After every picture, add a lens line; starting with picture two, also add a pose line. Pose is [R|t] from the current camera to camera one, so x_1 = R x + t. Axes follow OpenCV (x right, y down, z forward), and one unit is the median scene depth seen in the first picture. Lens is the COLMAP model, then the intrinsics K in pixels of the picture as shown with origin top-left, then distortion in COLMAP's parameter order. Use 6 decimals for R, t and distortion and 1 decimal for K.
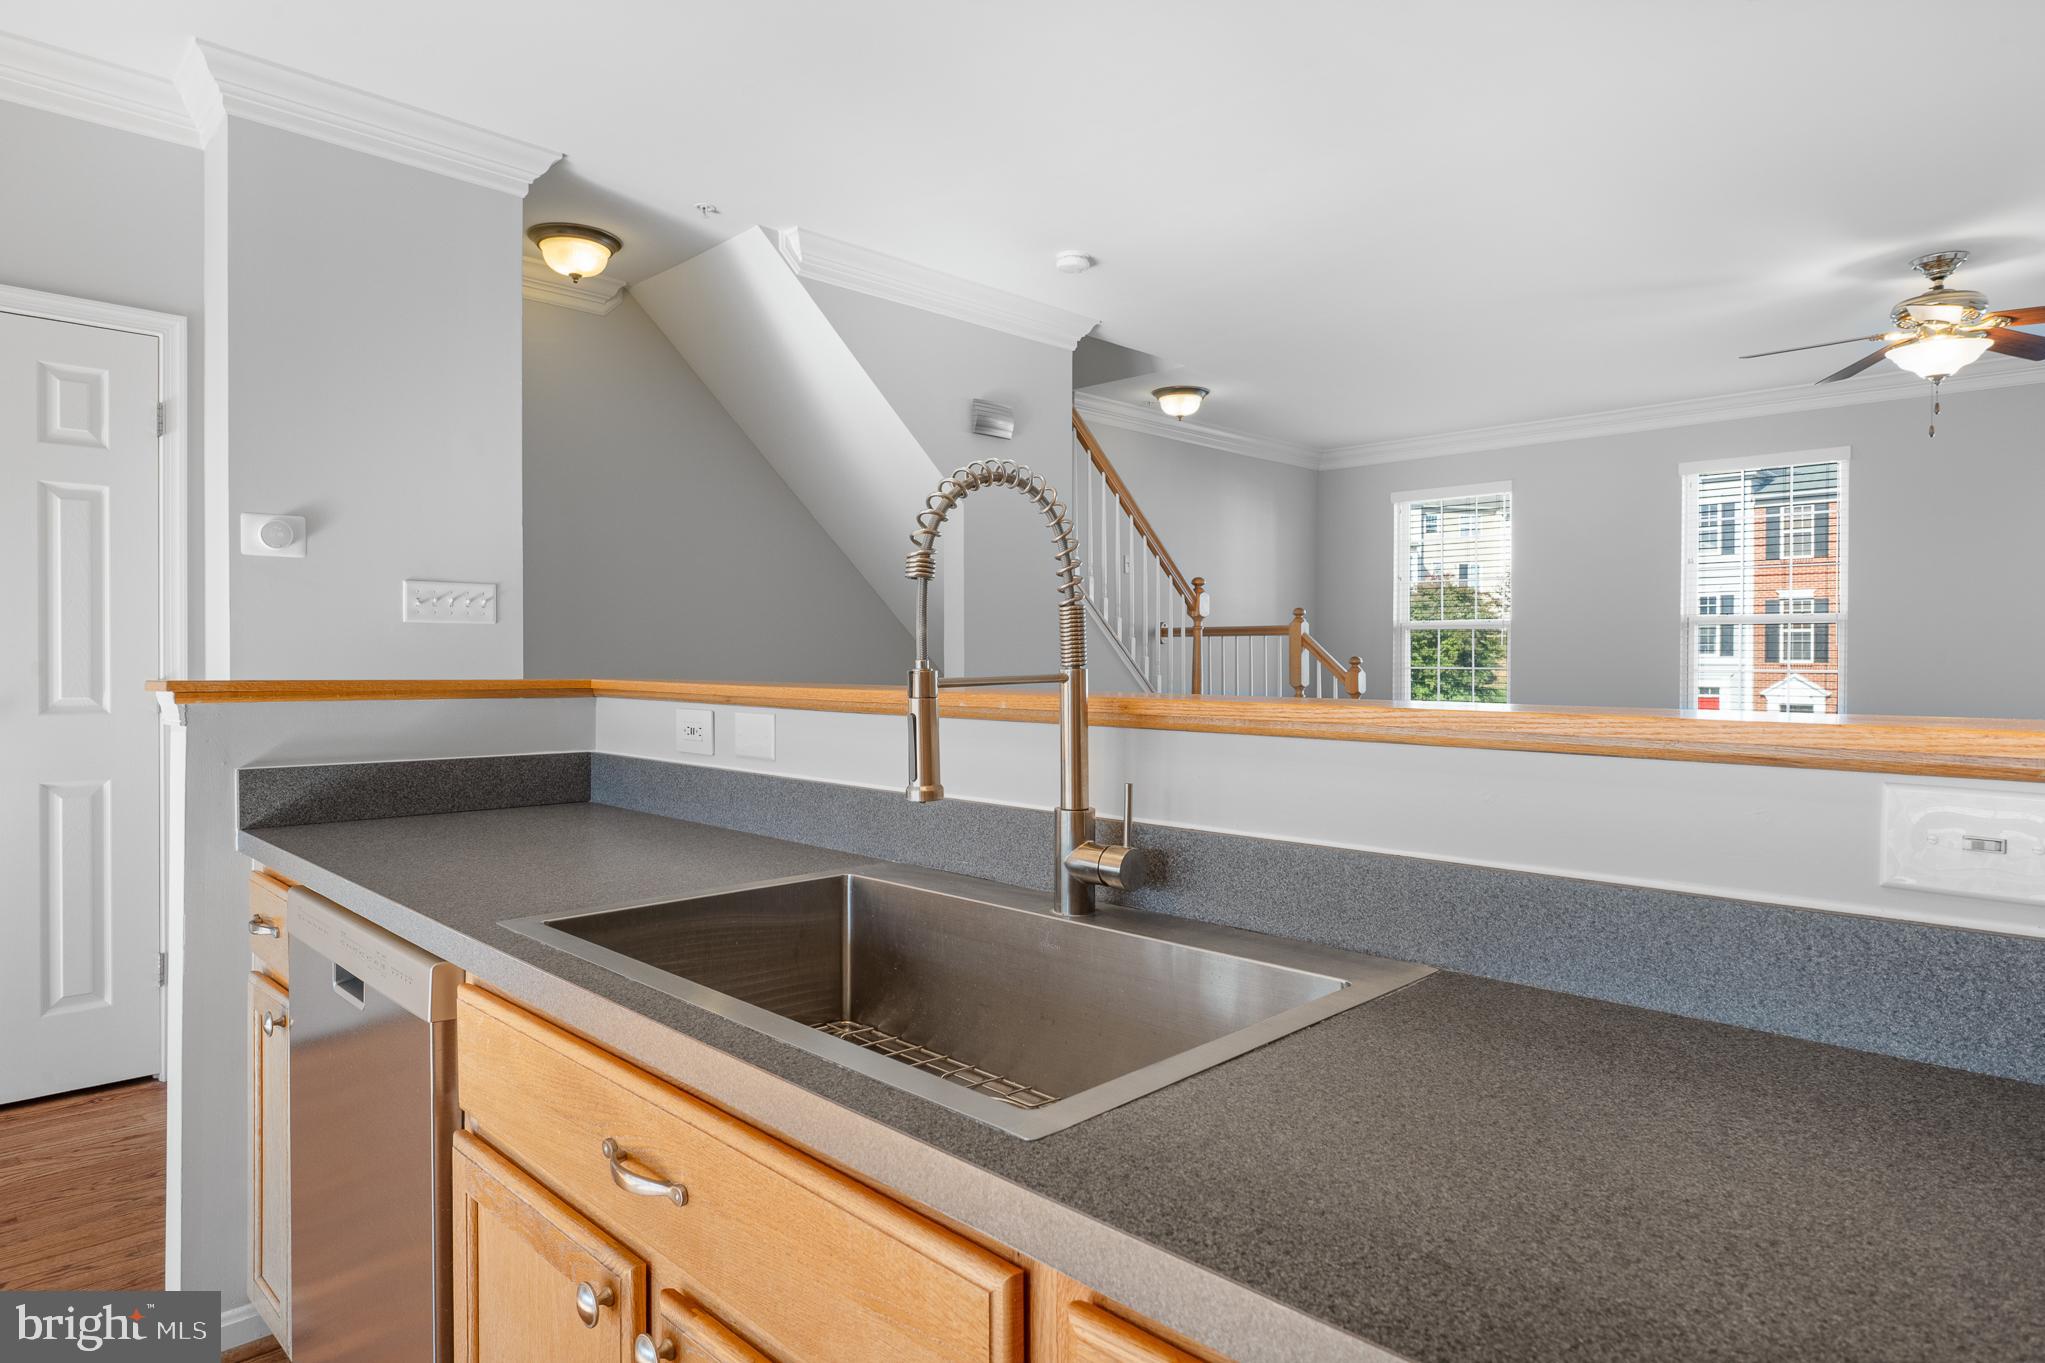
lens RADIAL K [[1167.6, 0, 1023.6], [0, 1167.6, 663.9], [0, 0, 1]] dist [0.002903, 0.000555]
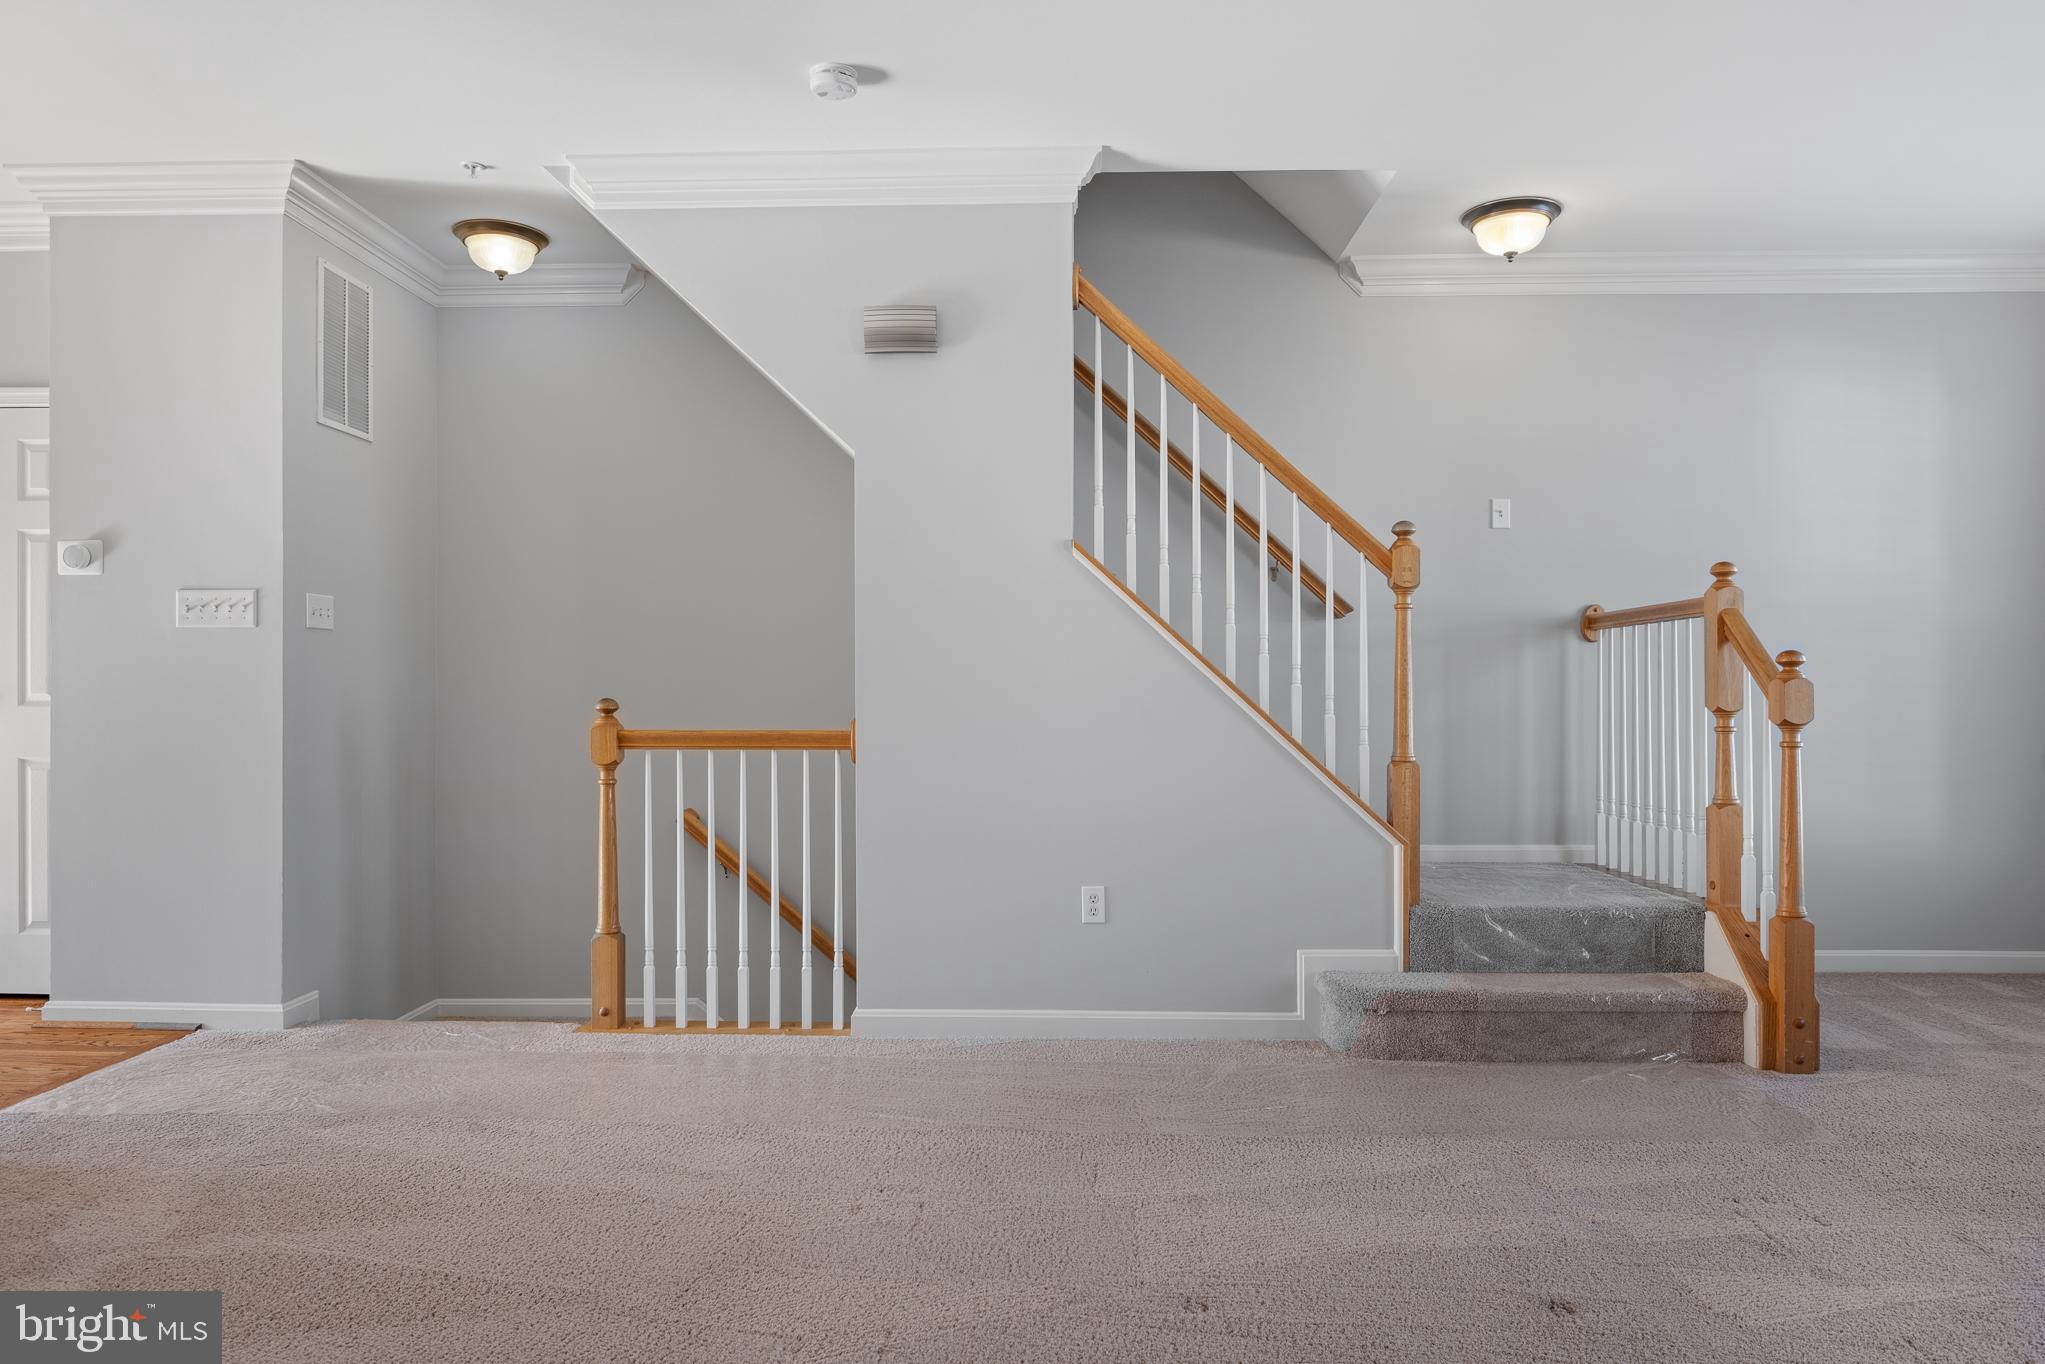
lens RADIAL K [[1302.7, 0, 1024.3], [0, 1302.7, 694.4], [0, 0, 1]] dist [-0.000504, -0.007629]
pose [[0.677386, -0.001942, -0.735625, 0.896653], [-0.003818, 0.999974, -0.006155, 0.030861], [0.735618, 0.006978, 0.677361, 0.742122]]
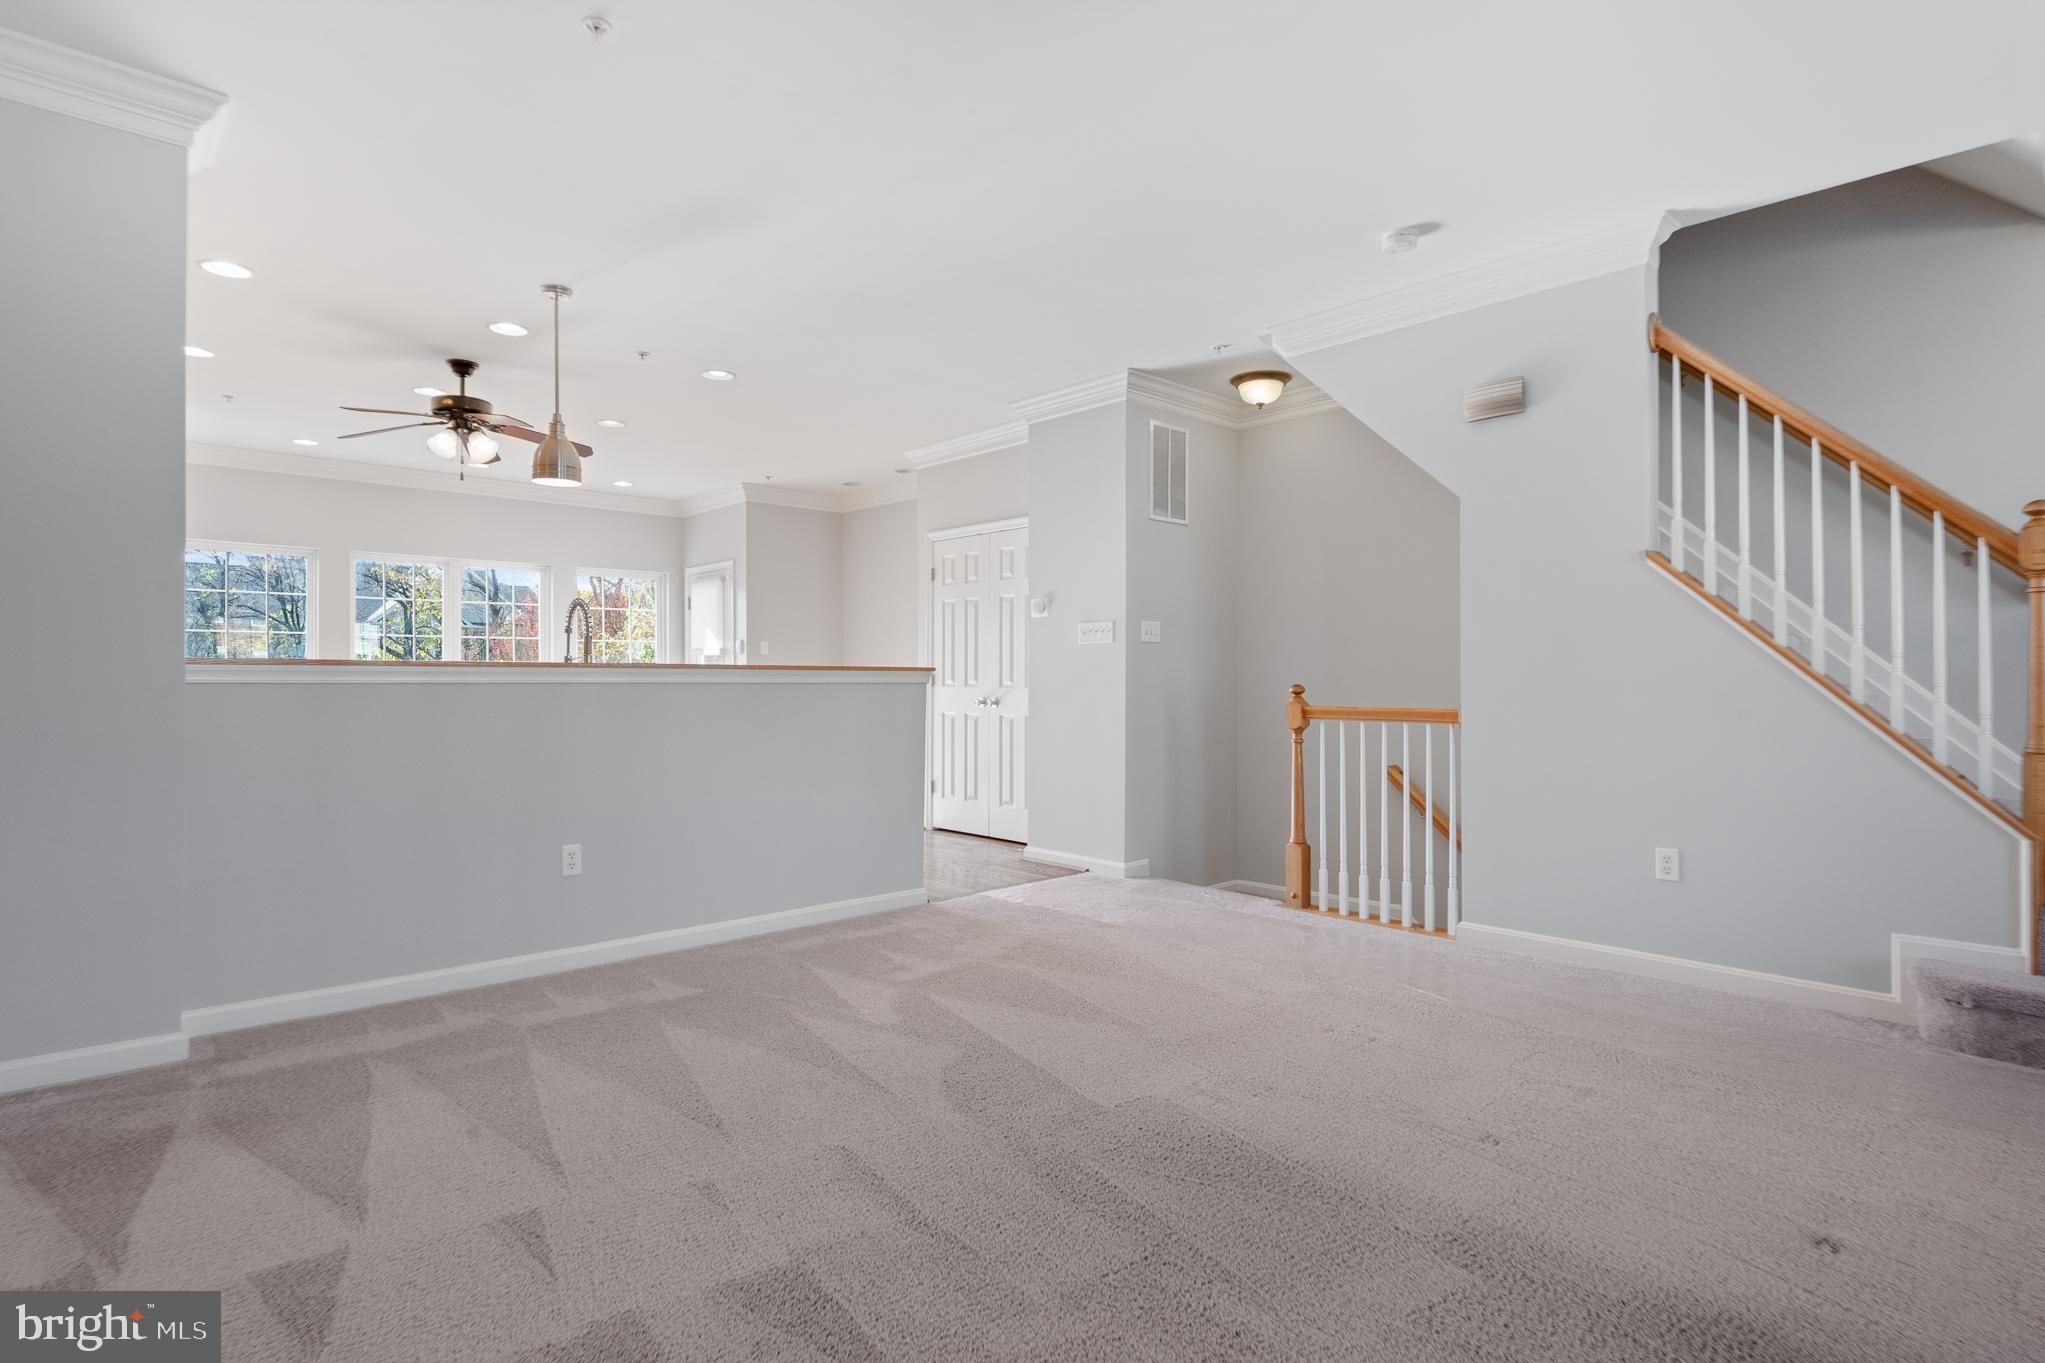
lens RADIAL K [[1014.7, 0, 1031.1], [0, 1014.7, 677.1], [0, 0, 1]] dist [0.001927, -0.003901]
pose [[-0.027193, -0.004991, -0.999618, 1.150367], [-0.007351, 0.999961, -0.004793, 0.027590], [0.999603, 0.007218, -0.027228, 0.946694]]
